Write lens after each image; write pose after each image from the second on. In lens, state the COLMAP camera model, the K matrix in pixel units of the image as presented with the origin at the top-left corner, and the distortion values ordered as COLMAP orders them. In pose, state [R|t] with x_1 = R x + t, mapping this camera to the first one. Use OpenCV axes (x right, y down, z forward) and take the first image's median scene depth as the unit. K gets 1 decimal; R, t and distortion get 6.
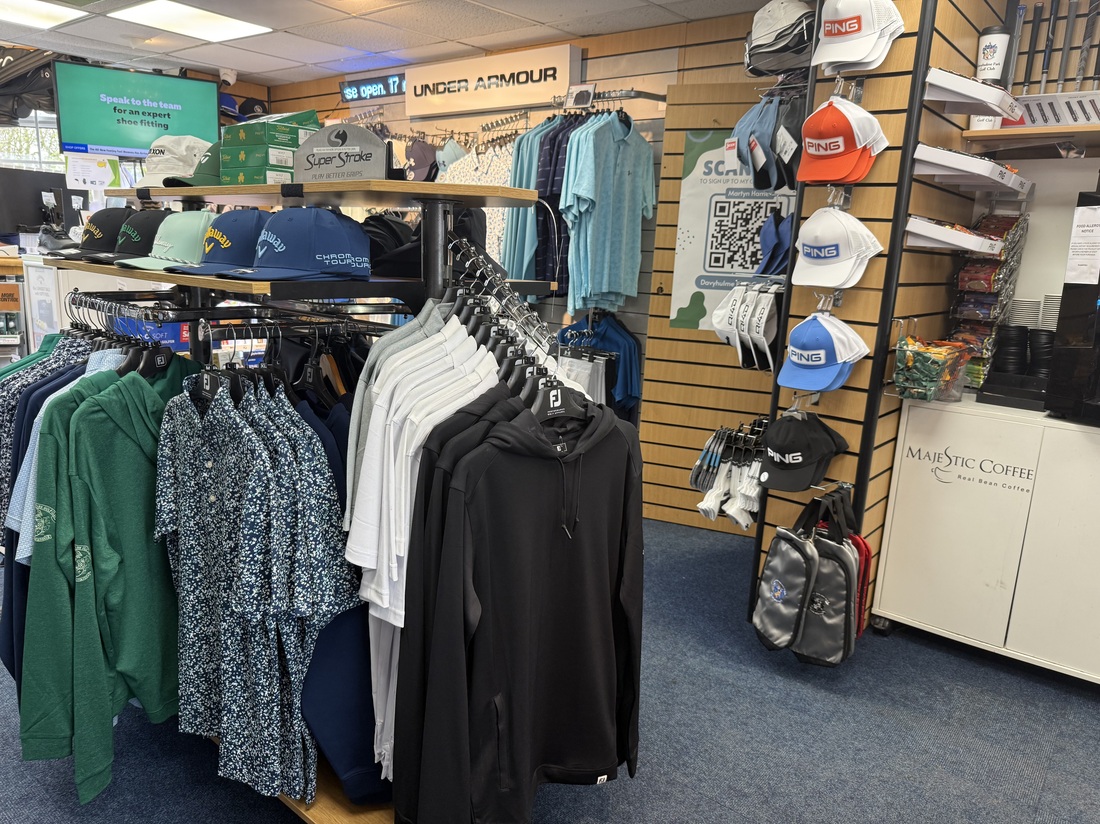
lens RADIAL K [[776.2, 0, 563.4], [0, 776.2, 411.4], [0, 0, 1]] dist [0.059325, -0.078286]
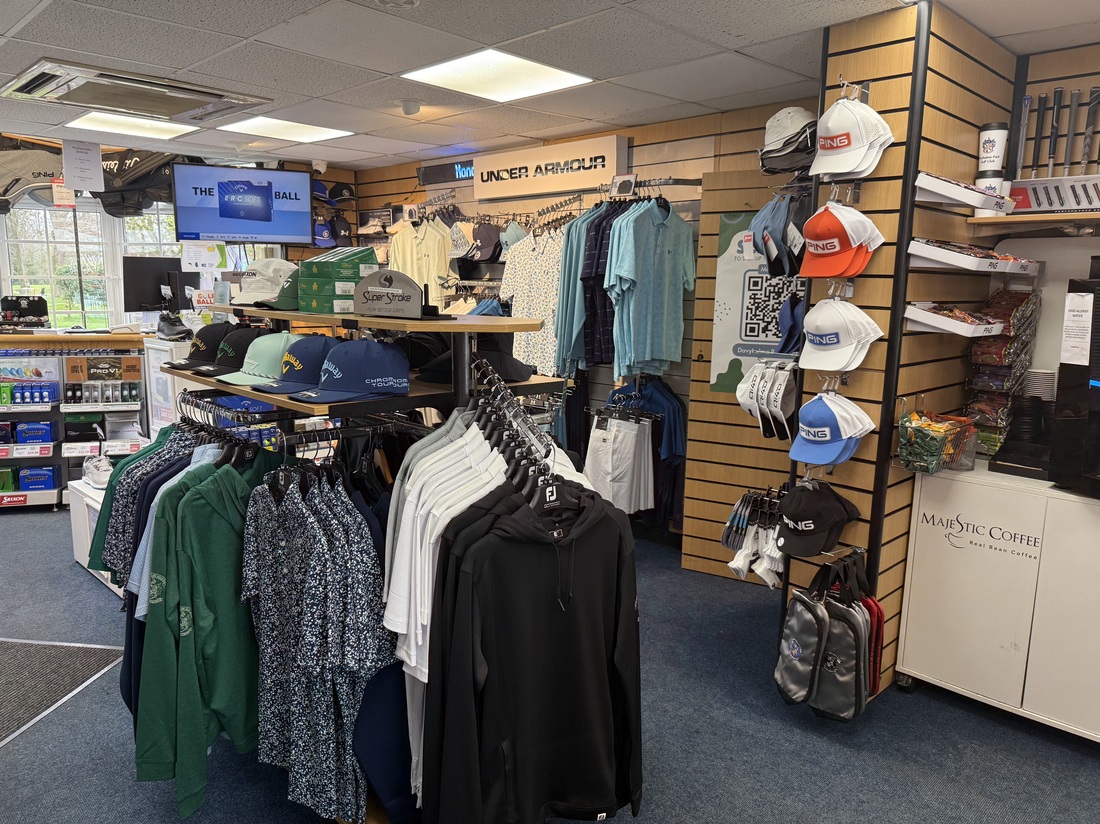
lens RADIAL K [[772.6, 0, 568.5], [0, 772.6, 412.2], [0, 0, 1]] dist [0.096791, -0.149701]
pose [[0.994406, -0.010937, -0.105055, 0.085186], [0.006273, 0.998984, -0.044629, -0.052907], [0.105437, 0.043720, 0.993464, -0.126711]]
